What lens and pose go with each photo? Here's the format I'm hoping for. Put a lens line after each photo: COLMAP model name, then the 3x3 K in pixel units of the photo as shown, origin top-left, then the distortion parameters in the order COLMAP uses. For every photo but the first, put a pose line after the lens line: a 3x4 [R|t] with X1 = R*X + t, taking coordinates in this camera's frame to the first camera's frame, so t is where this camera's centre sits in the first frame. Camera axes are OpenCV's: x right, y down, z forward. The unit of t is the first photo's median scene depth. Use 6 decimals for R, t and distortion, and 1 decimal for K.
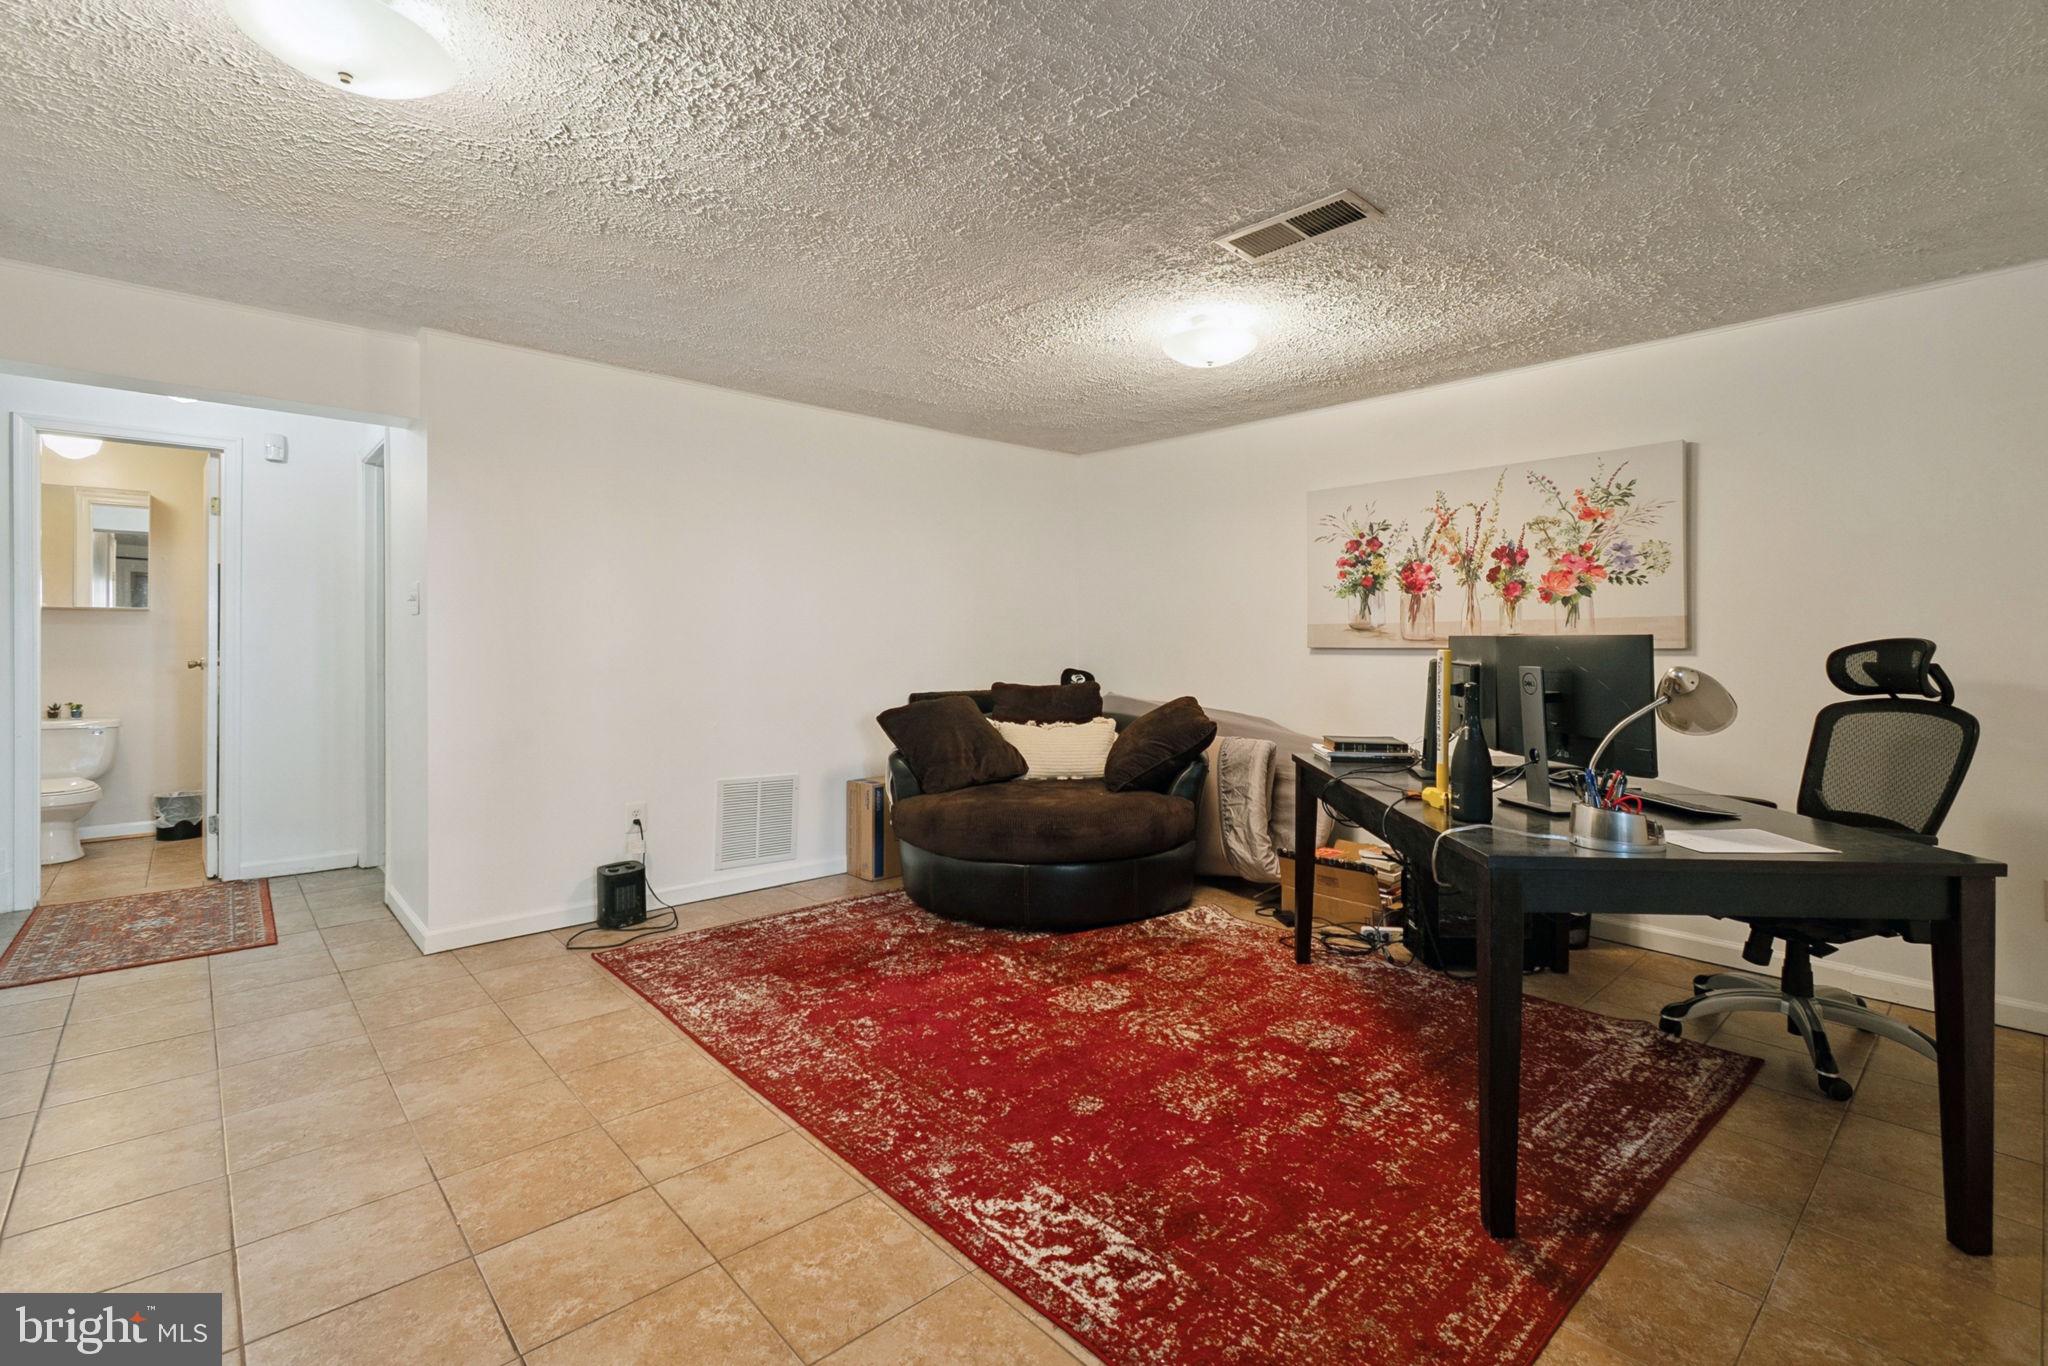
lens RADIAL K [[915.1, 0, 1026.3], [0, 915.1, 646.6], [0, 0, 1]] dist [0.008109, -0.000418]
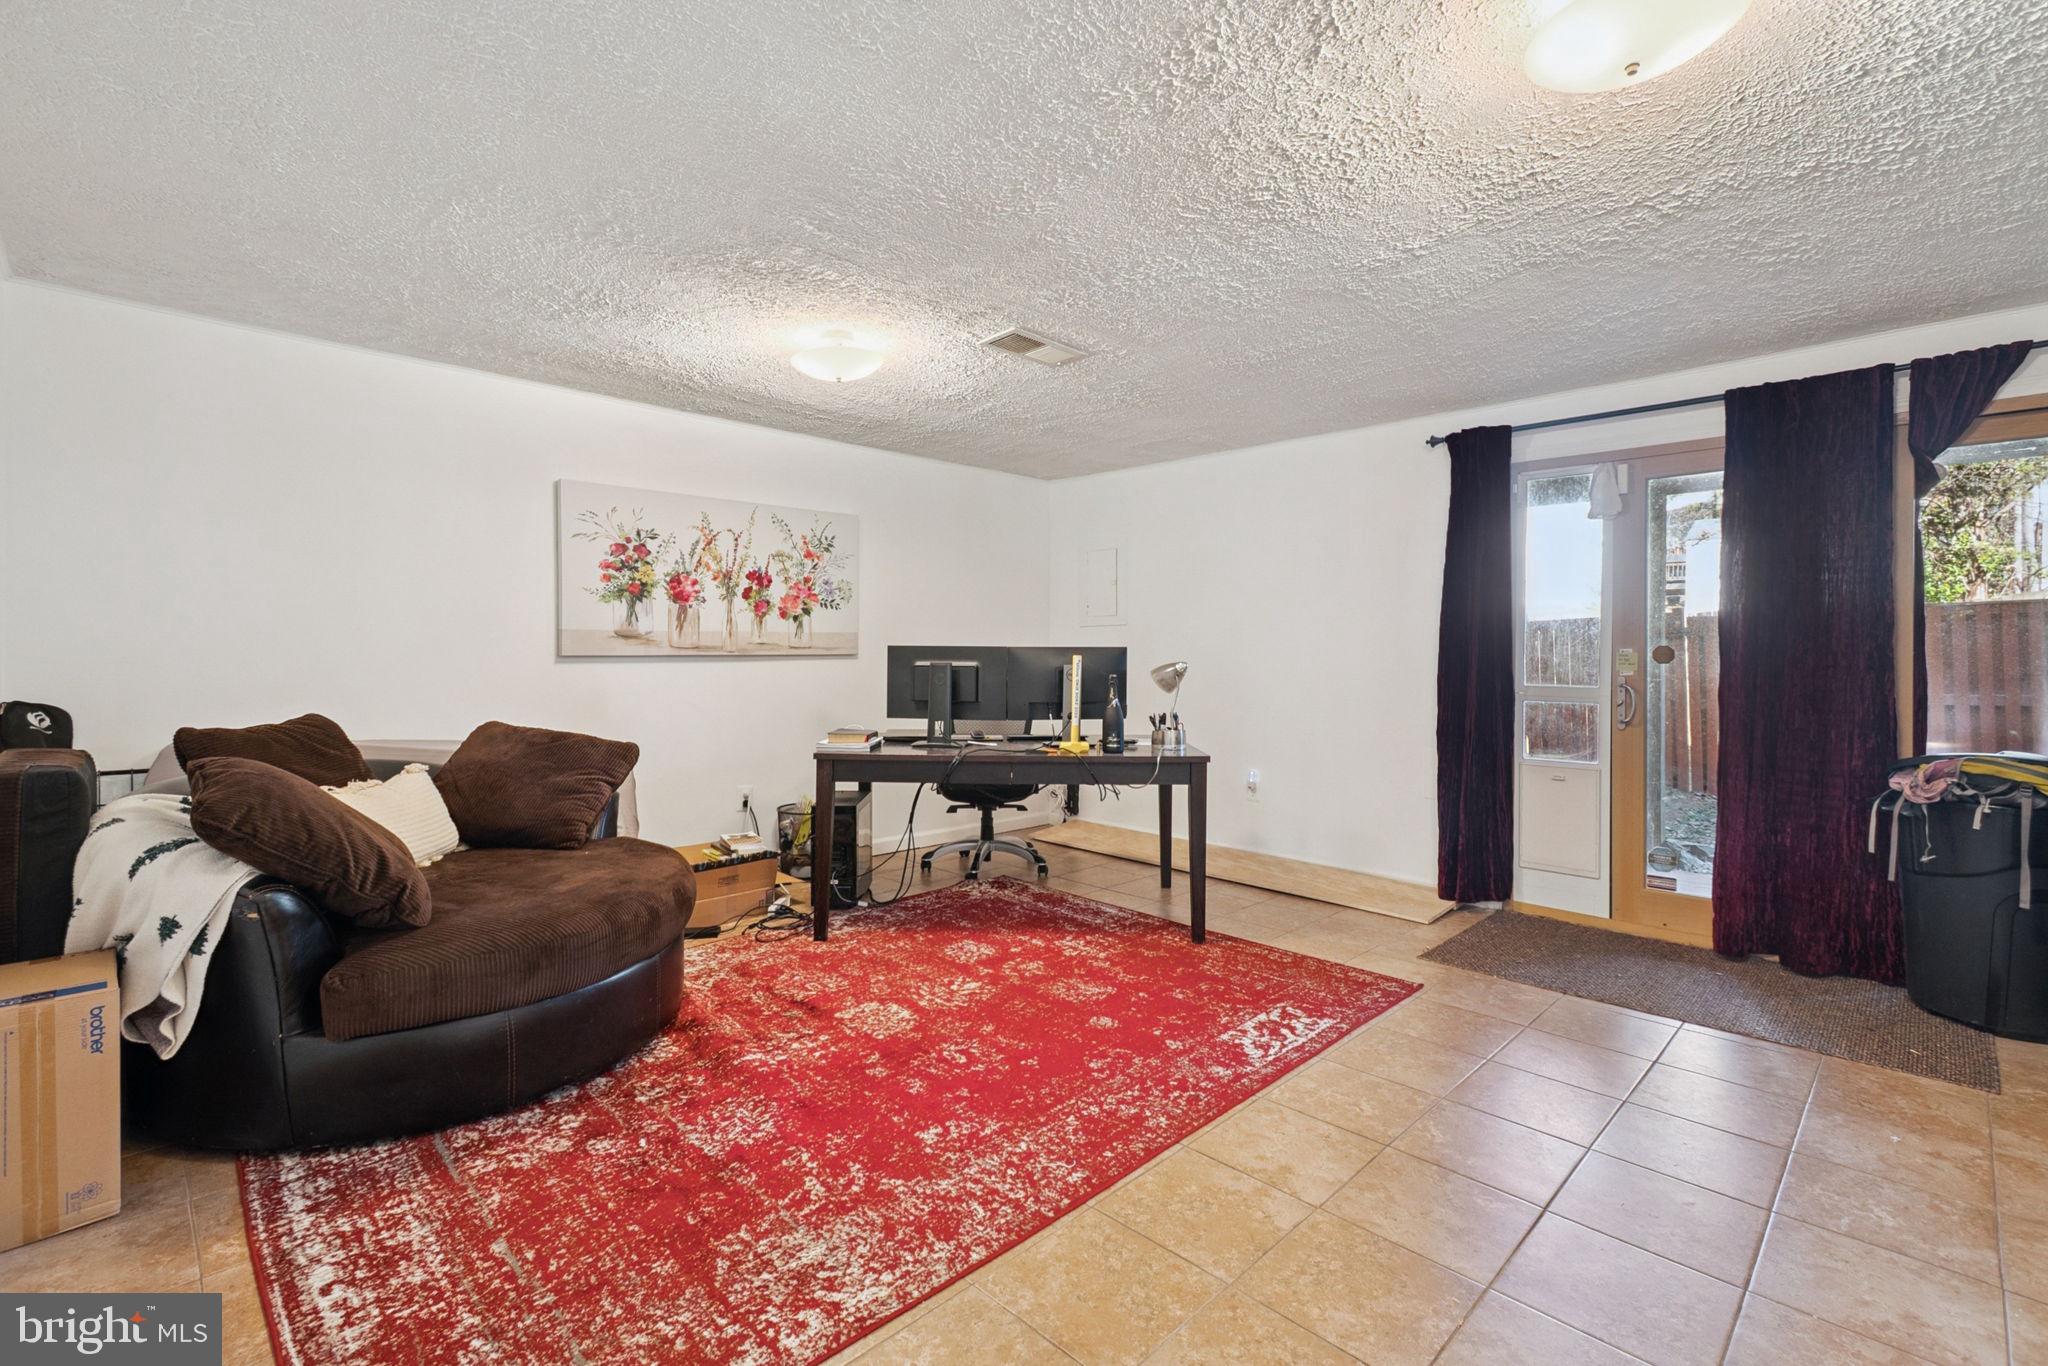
lens RADIAL K [[915.1, 0, 1026.3], [0, 915.1, 646.6], [0, 0, 1]] dist [0.008109, -0.000418]
pose [[-0.040361, 0.003321, 0.999180, -0.870538], [0.002303, 0.999992, -0.003230, -0.004964], [-0.999183, 0.002171, -0.040368, 0.854643]]
